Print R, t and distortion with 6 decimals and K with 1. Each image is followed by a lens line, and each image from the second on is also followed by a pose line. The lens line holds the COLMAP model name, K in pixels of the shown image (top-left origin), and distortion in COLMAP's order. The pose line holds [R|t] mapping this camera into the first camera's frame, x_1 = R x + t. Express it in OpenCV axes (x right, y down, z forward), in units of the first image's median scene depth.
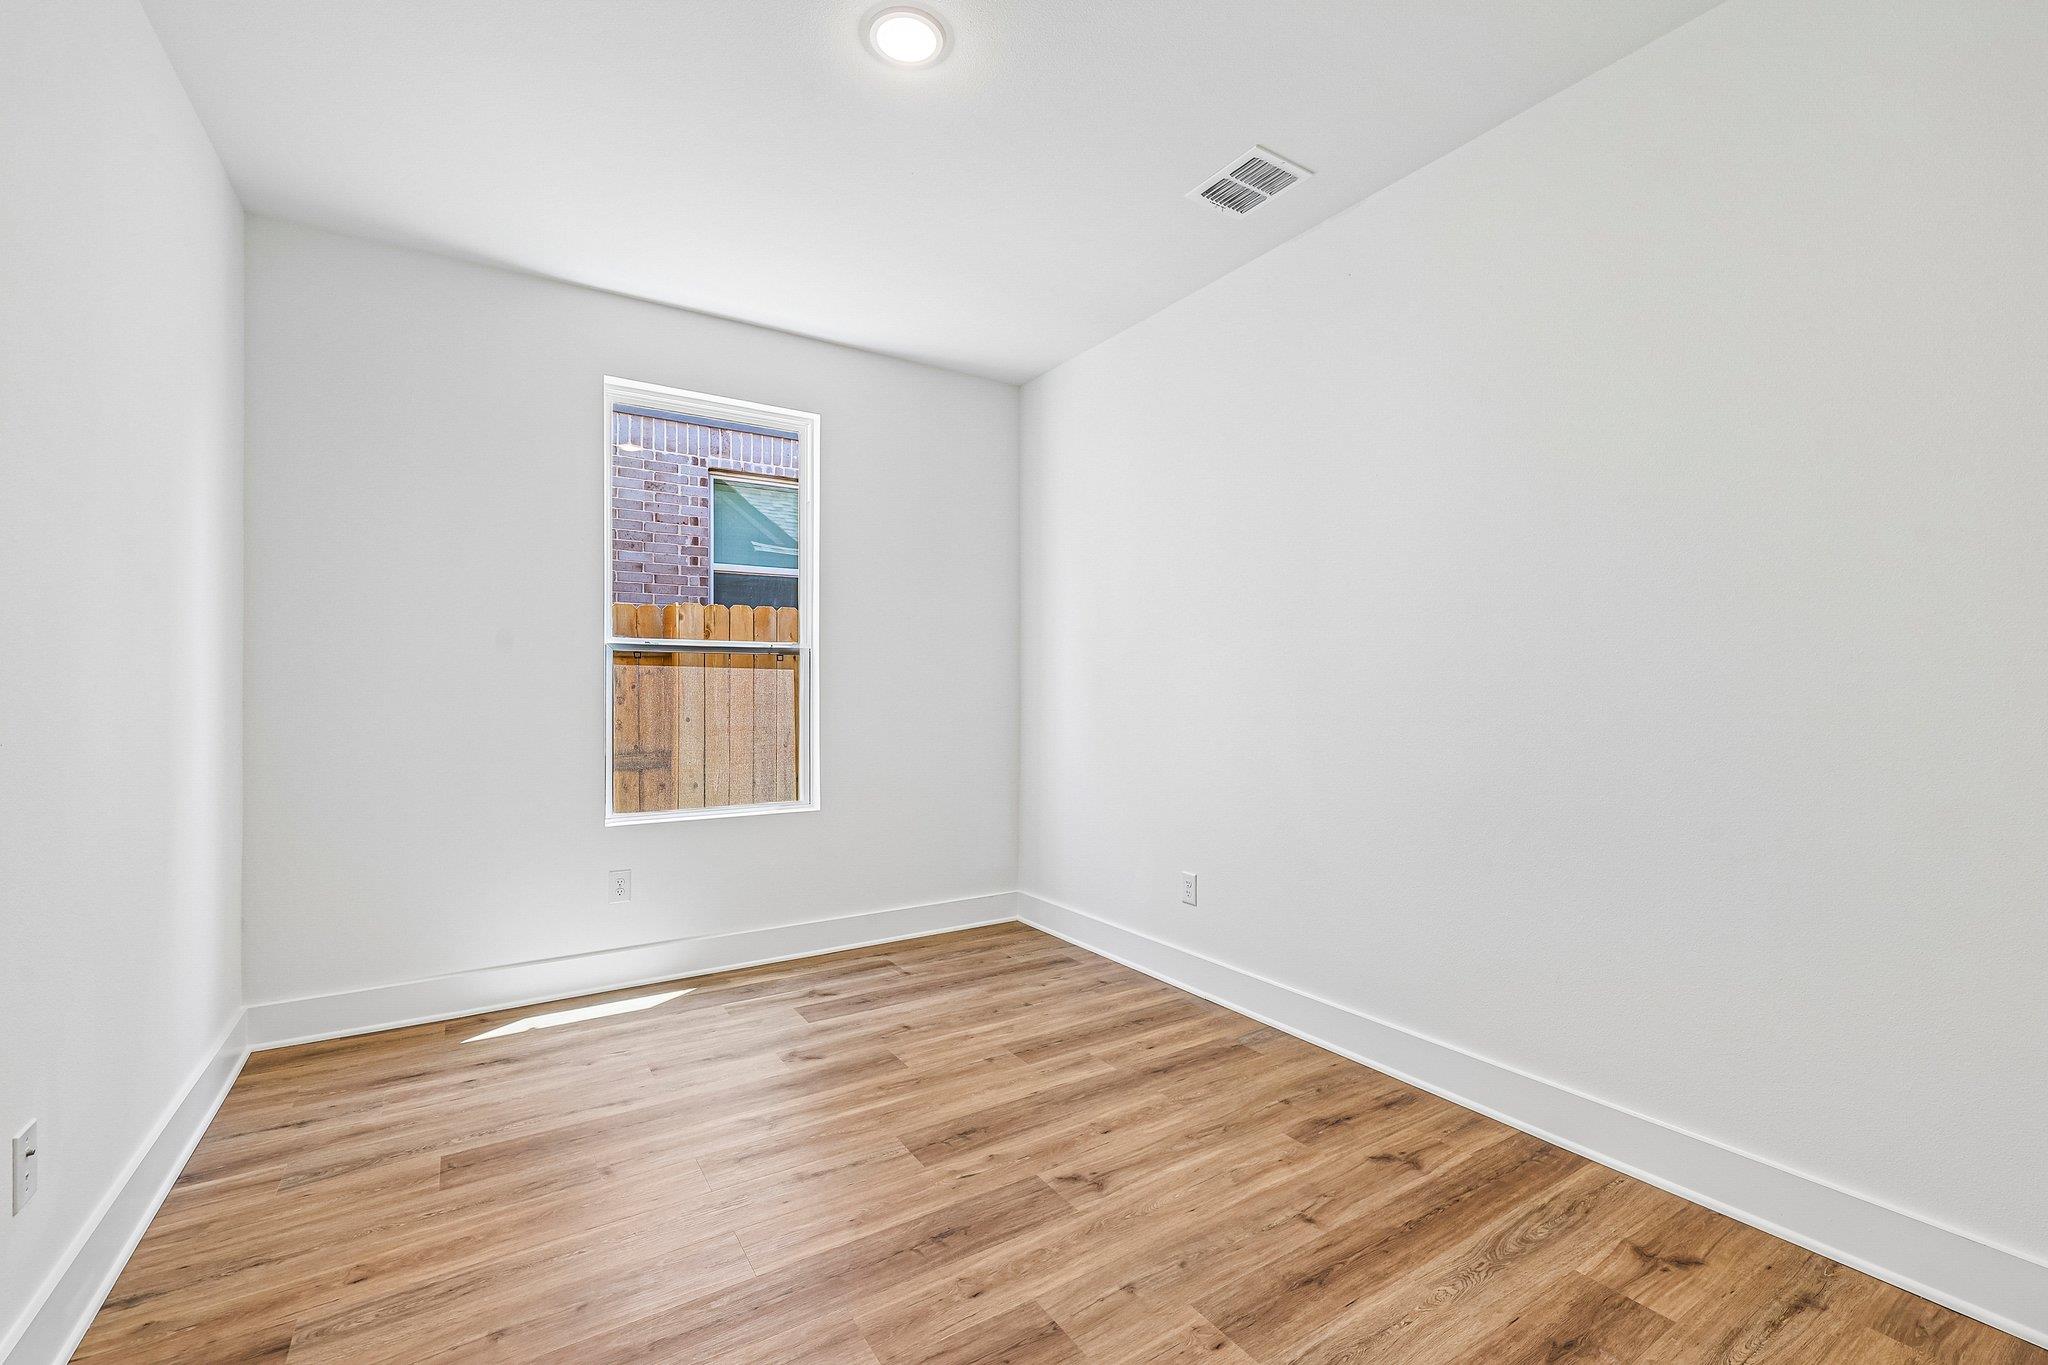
lens RADIAL K [[862.5, 0, 1028.3], [0, 862.5, 680.4], [0, 0, 1]] dist [-0.001110, 0.000602]
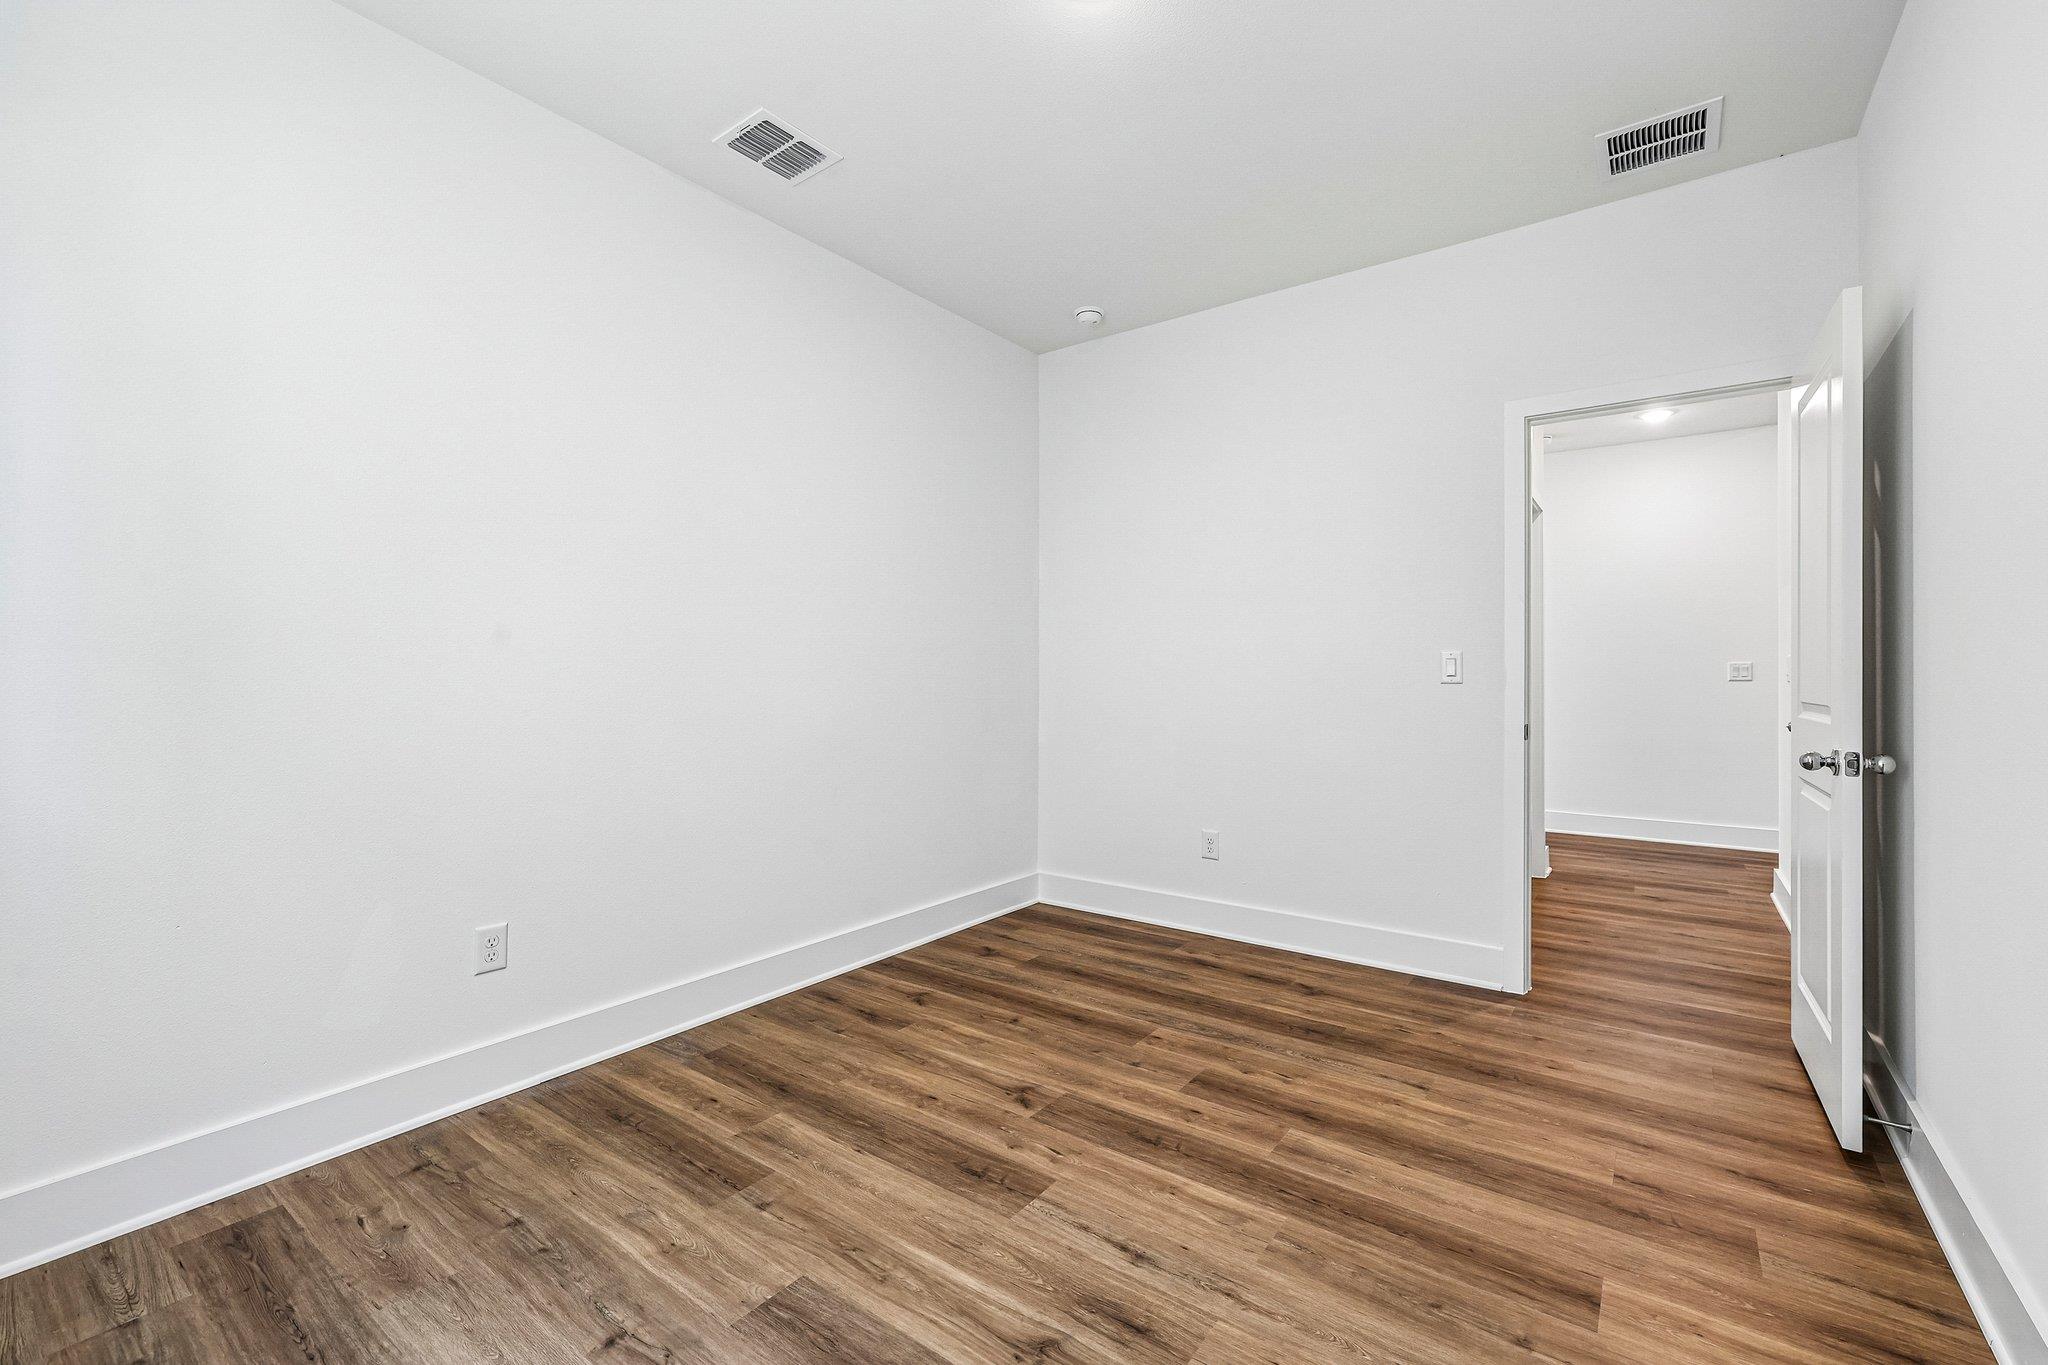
lens RADIAL K [[862.5, 0, 1028.3], [0, 862.5, 680.4], [0, 0, 1]] dist [-0.001110, 0.000602]
pose [[-0.342991, -0.005992, 0.939320, -0.893988], [-0.007952, 0.999962, 0.003475, 0.034471], [-0.939305, -0.006277, -0.343026, 1.253694]]
